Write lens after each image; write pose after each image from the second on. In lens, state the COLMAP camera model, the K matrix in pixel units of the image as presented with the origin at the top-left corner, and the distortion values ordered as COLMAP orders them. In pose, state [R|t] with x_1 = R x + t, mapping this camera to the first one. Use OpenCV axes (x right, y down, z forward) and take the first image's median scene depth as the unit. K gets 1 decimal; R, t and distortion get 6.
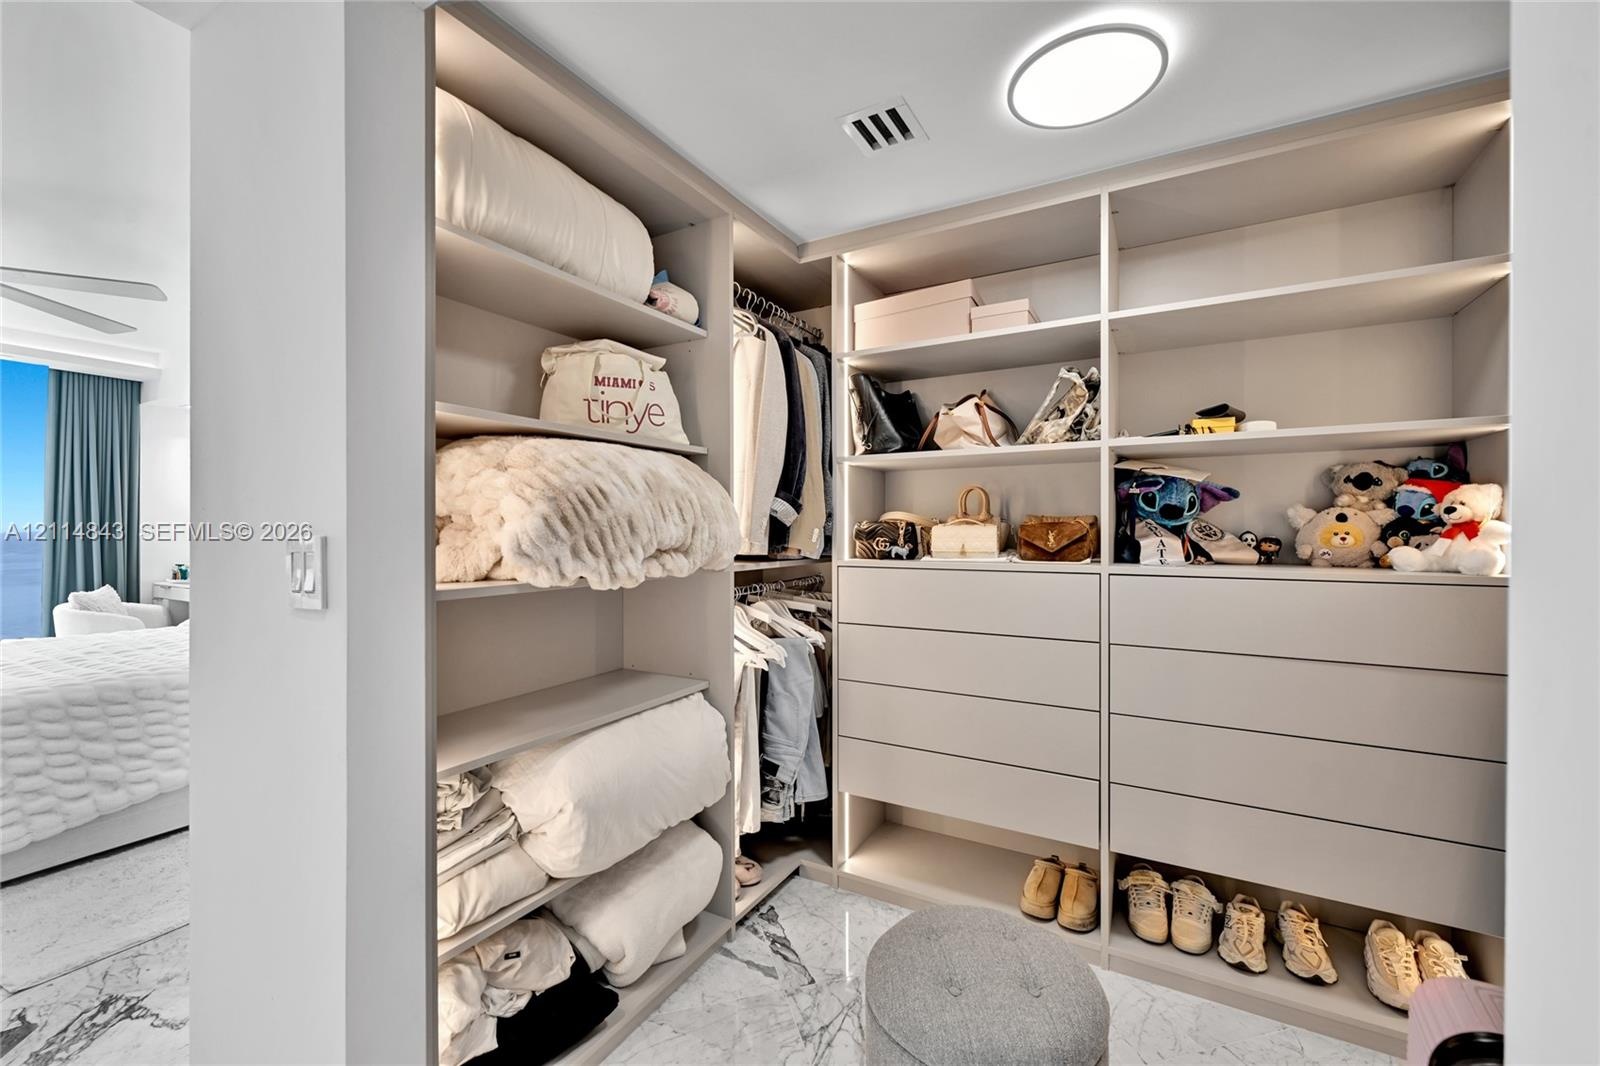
lens RADIAL K [[695.1, 0, 792.5], [0, 695.1, 538.2], [0, 0, 1]] dist [-0.001414, 0.000250]
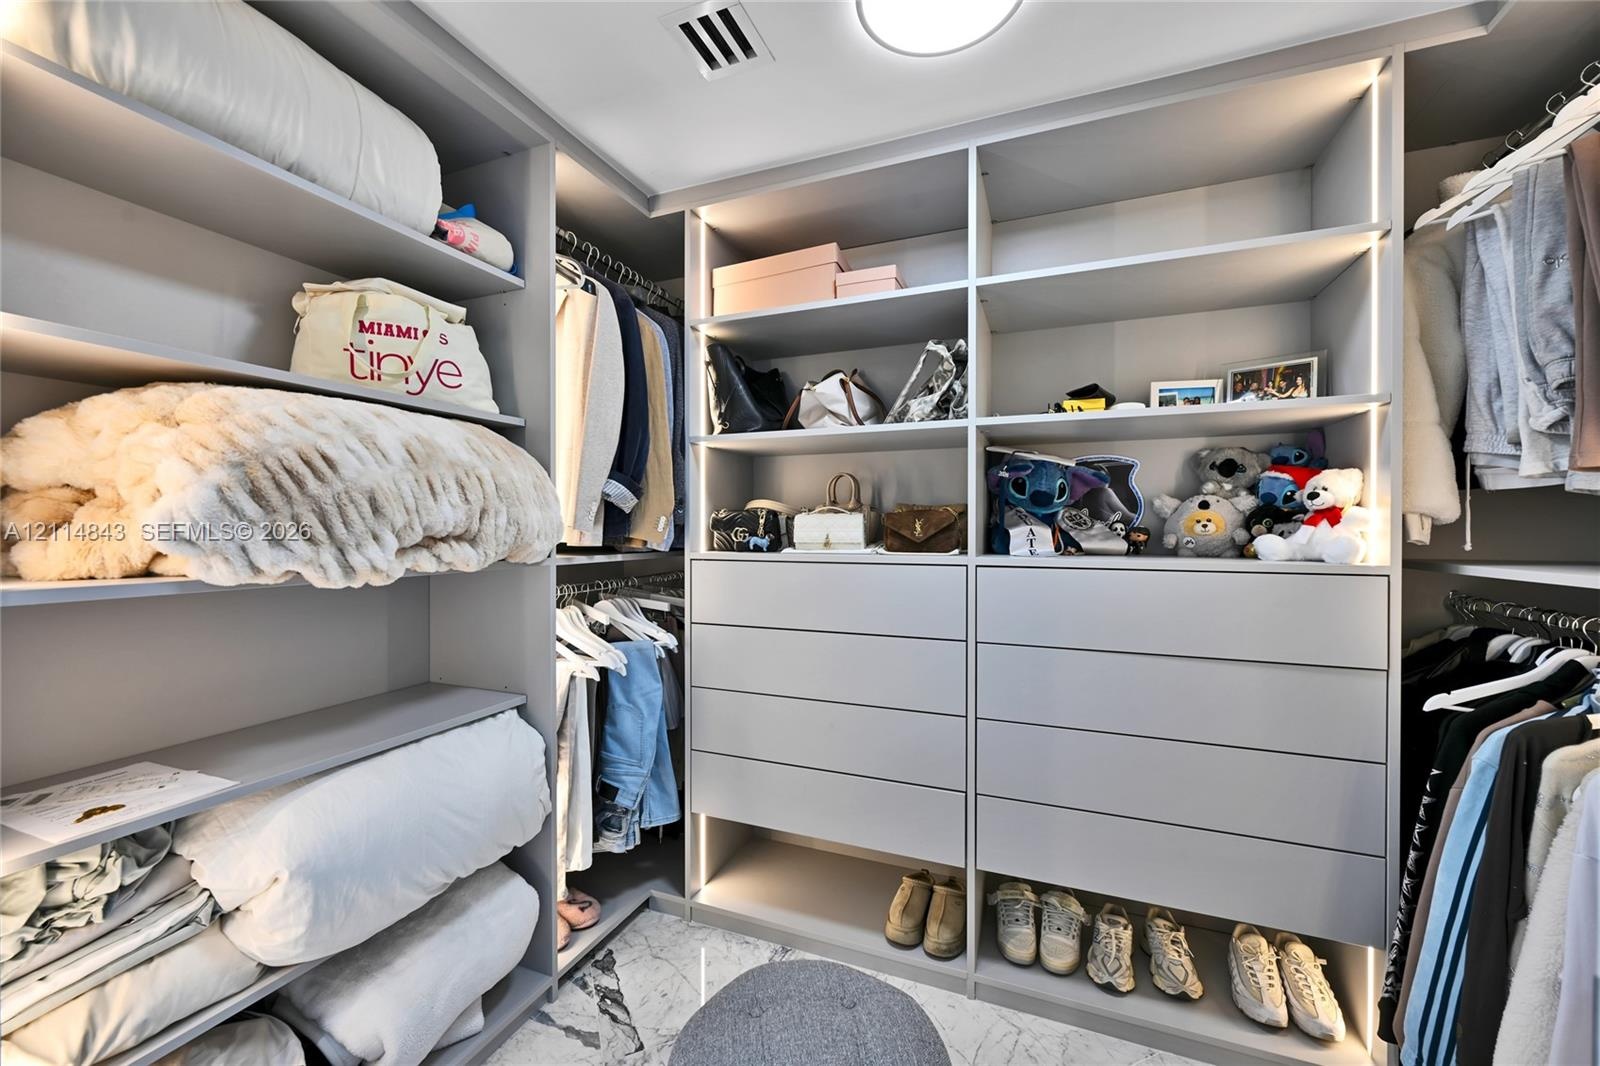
lens RADIAL K [[695.1, 0, 792.5], [0, 695.1, 538.2], [0, 0, 1]] dist [-0.001414, 0.000250]
pose [[0.990135, 0.000071, 0.140118, 0.089146], [-0.000681, 0.999991, 0.004303, 0.011810], [-0.140117, -0.004356, 0.990125, 0.130928]]
